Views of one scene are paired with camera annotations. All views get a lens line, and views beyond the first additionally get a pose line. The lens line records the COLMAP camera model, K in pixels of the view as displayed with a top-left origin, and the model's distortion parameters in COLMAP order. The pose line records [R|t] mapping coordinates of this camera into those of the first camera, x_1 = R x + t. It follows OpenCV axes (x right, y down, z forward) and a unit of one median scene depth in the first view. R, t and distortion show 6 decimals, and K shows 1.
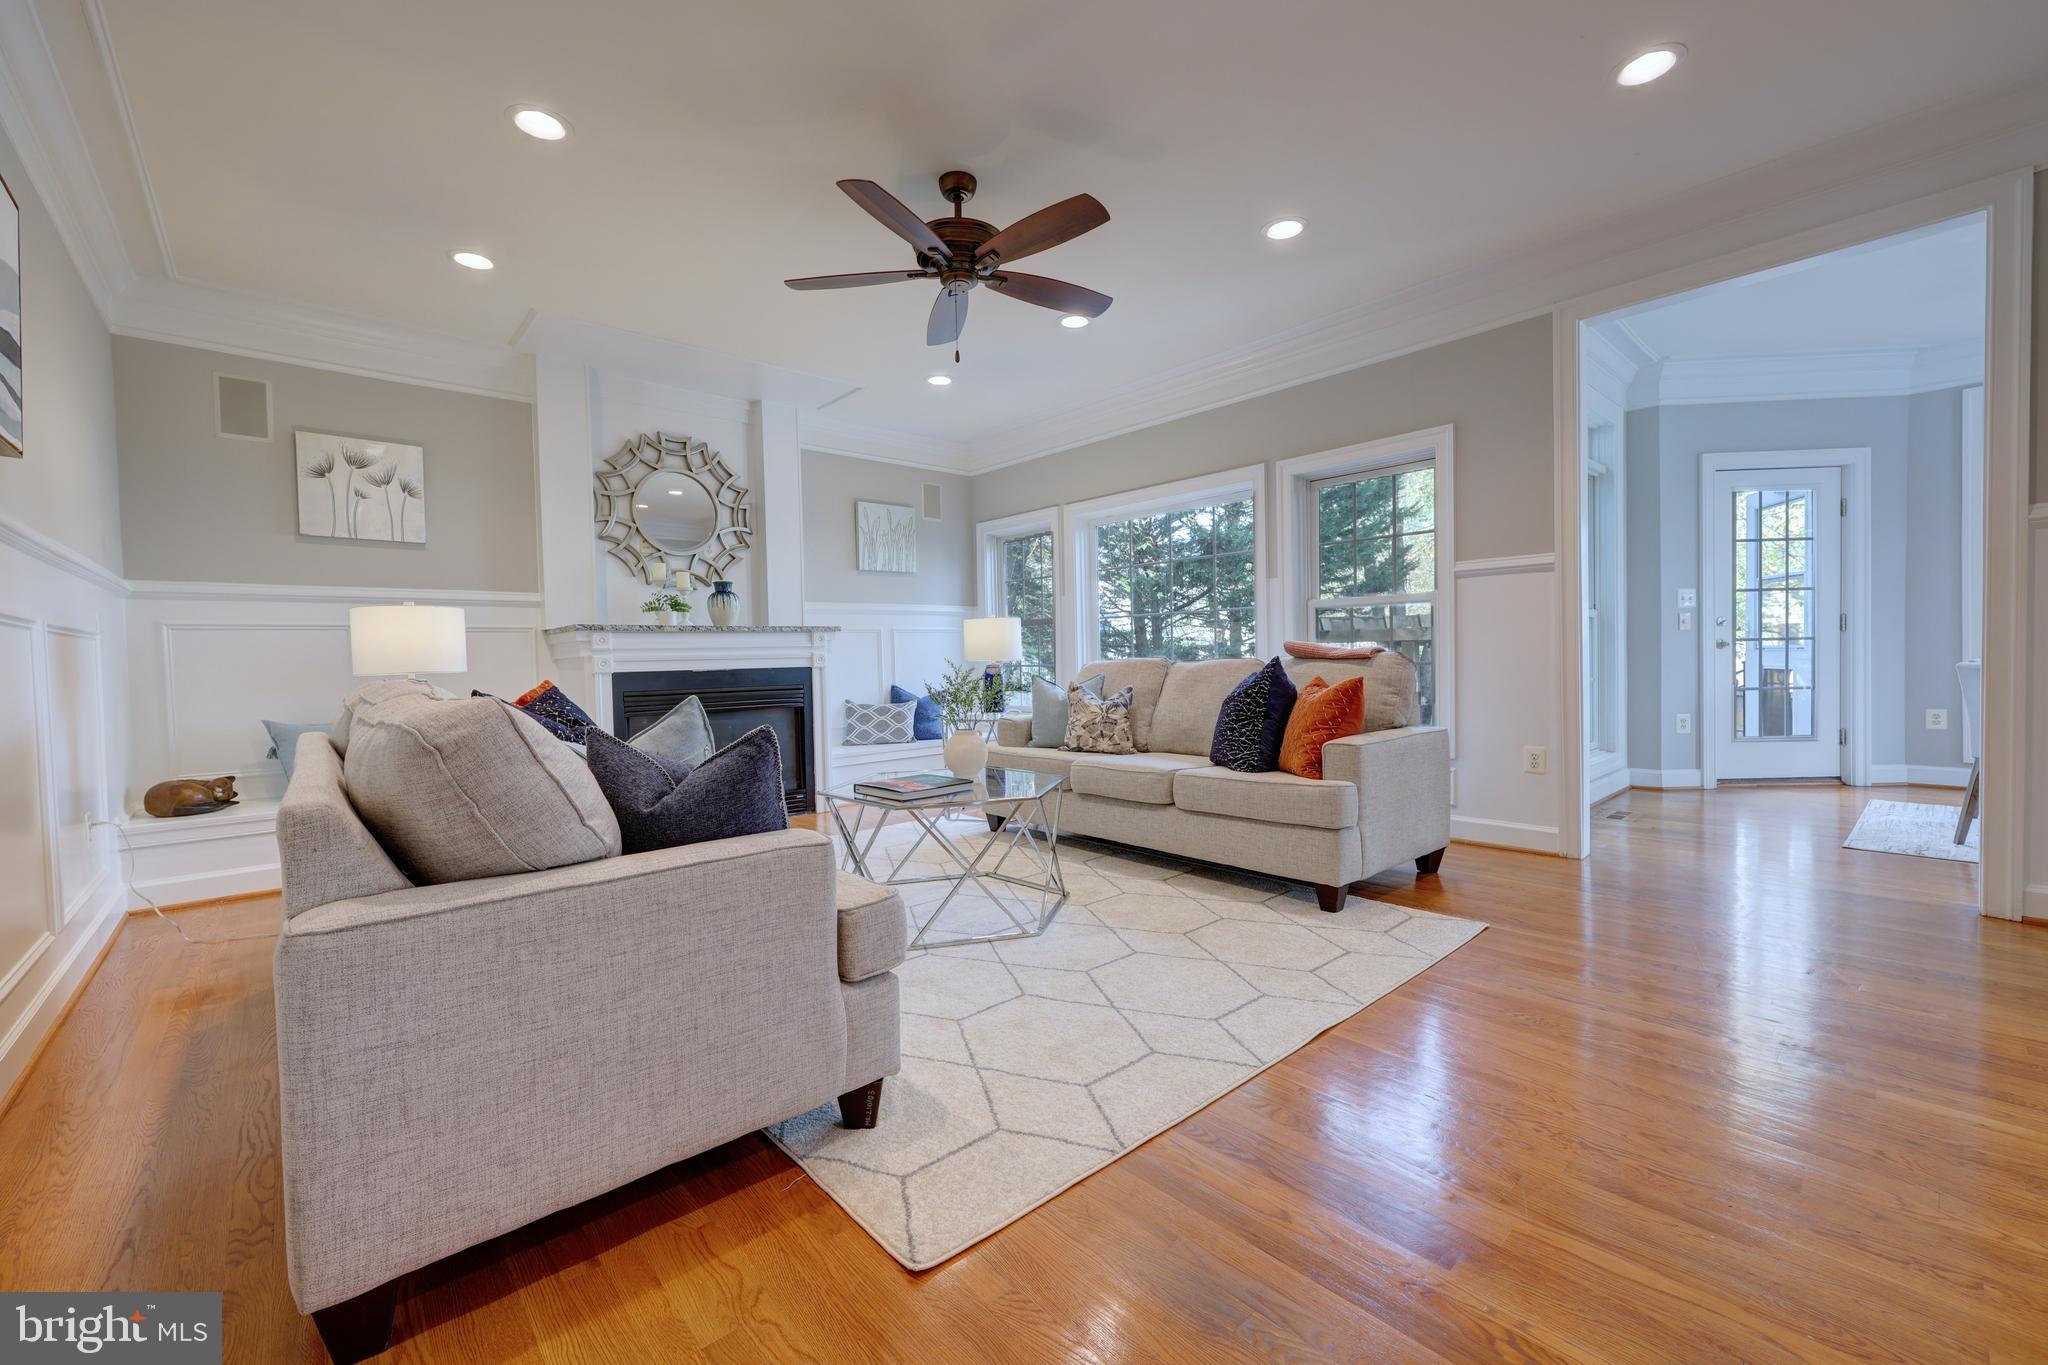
lens RADIAL K [[833.5, 0, 1024.0], [0, 833.5, 682.5], [0, 0, 1]] dist [-0.000032, 0.000112]
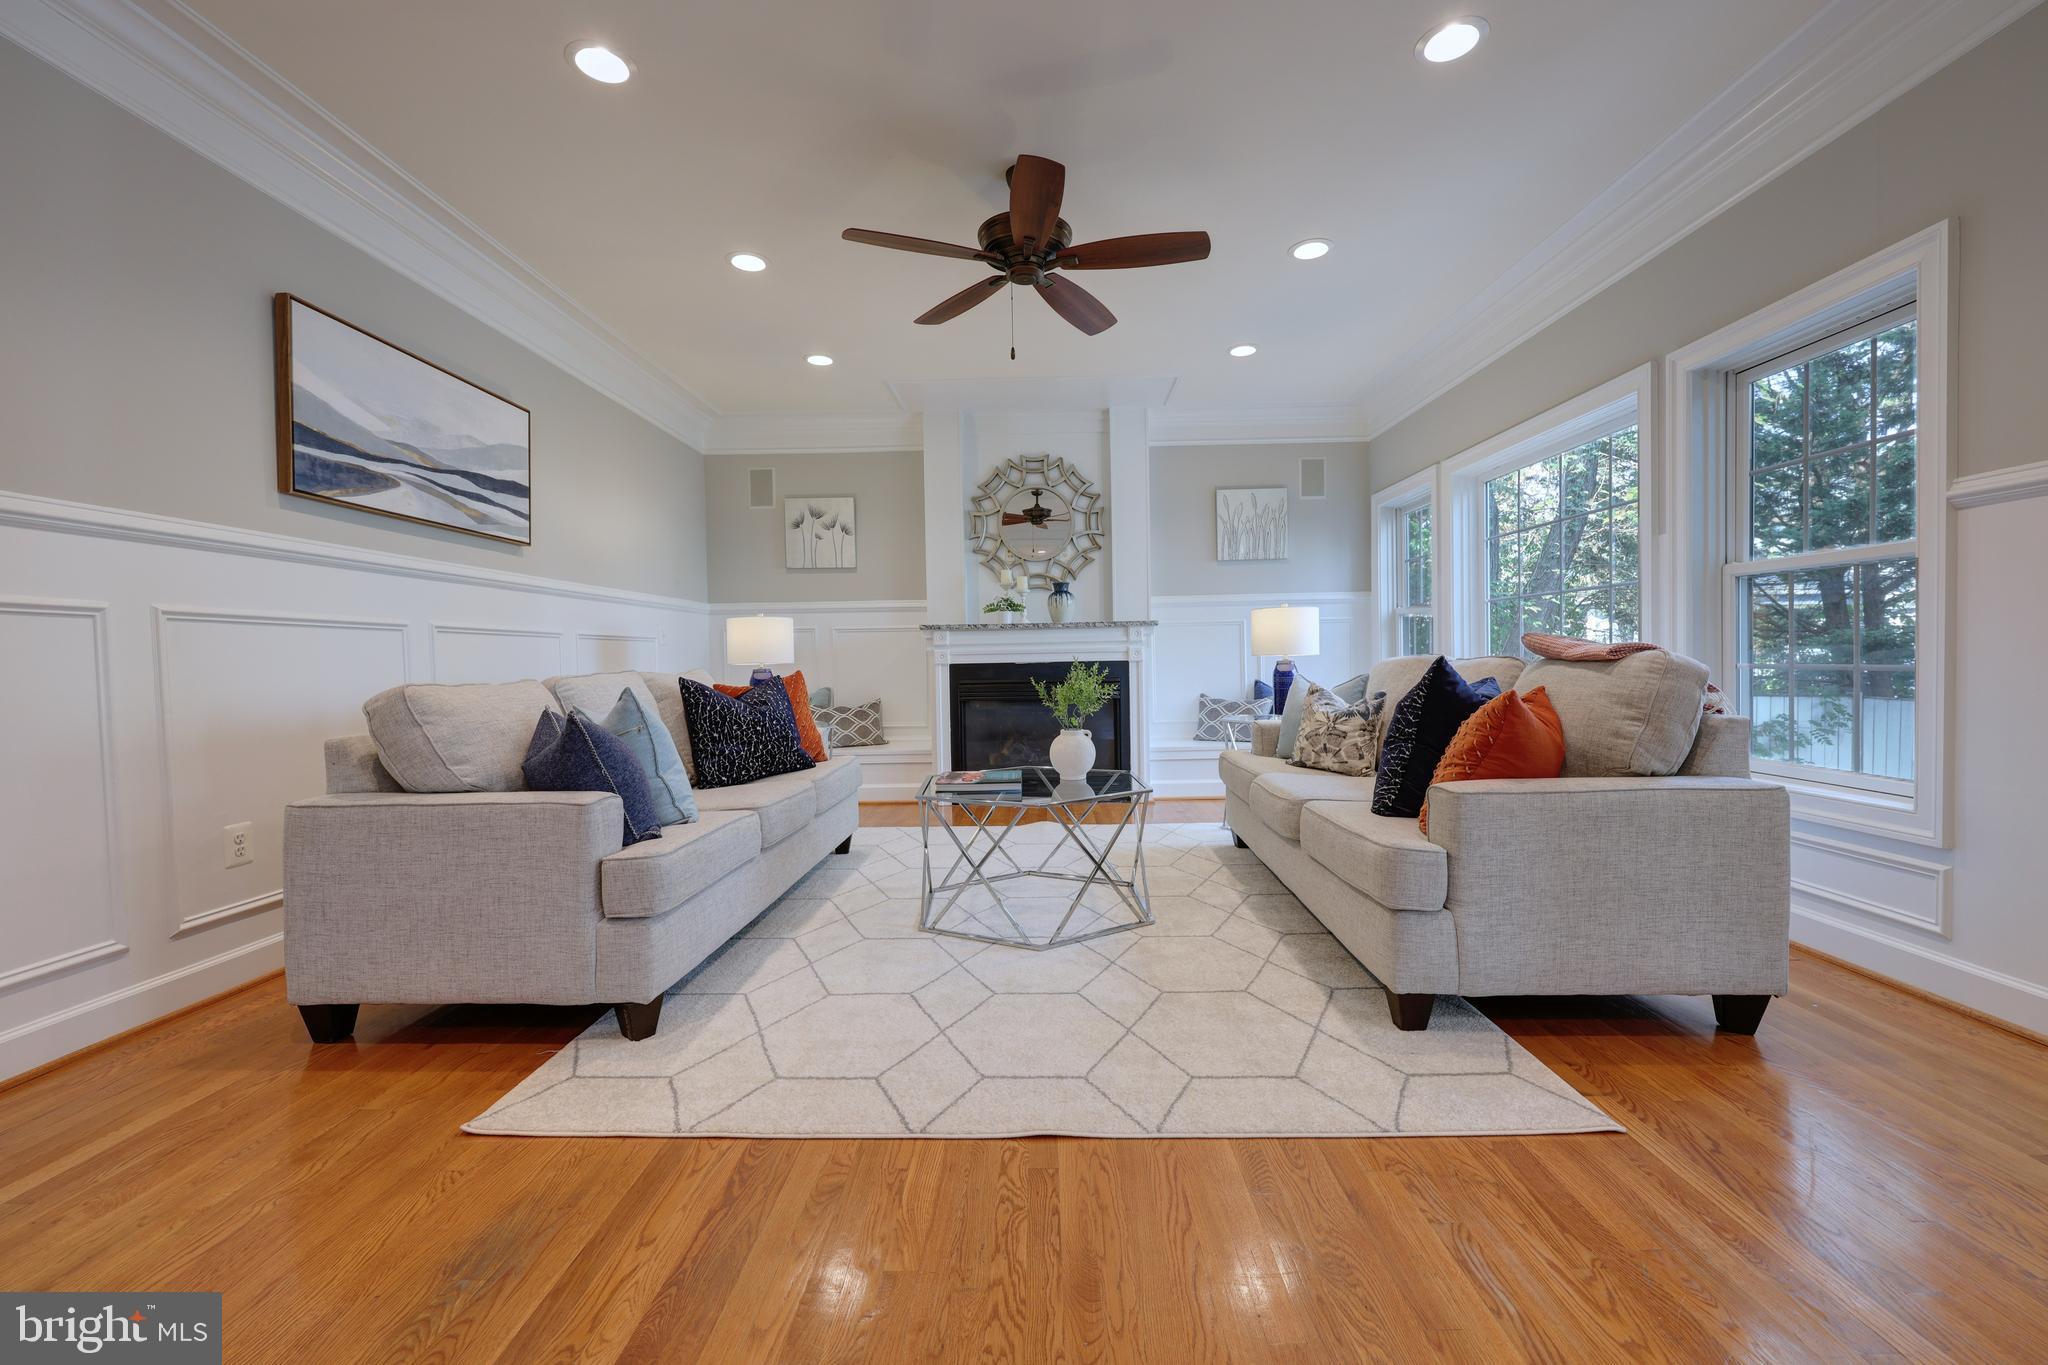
lens RADIAL K [[829.1, 0, 1022.3], [0, 829.1, 677.7], [0, 0, 1]] dist [-0.001164, -0.000264]
pose [[0.726932, 0.026259, -0.686207, 0.433356], [-0.020031, 0.999654, 0.017035, -0.015103], [0.686417, 0.001362, 0.727206, 0.203005]]
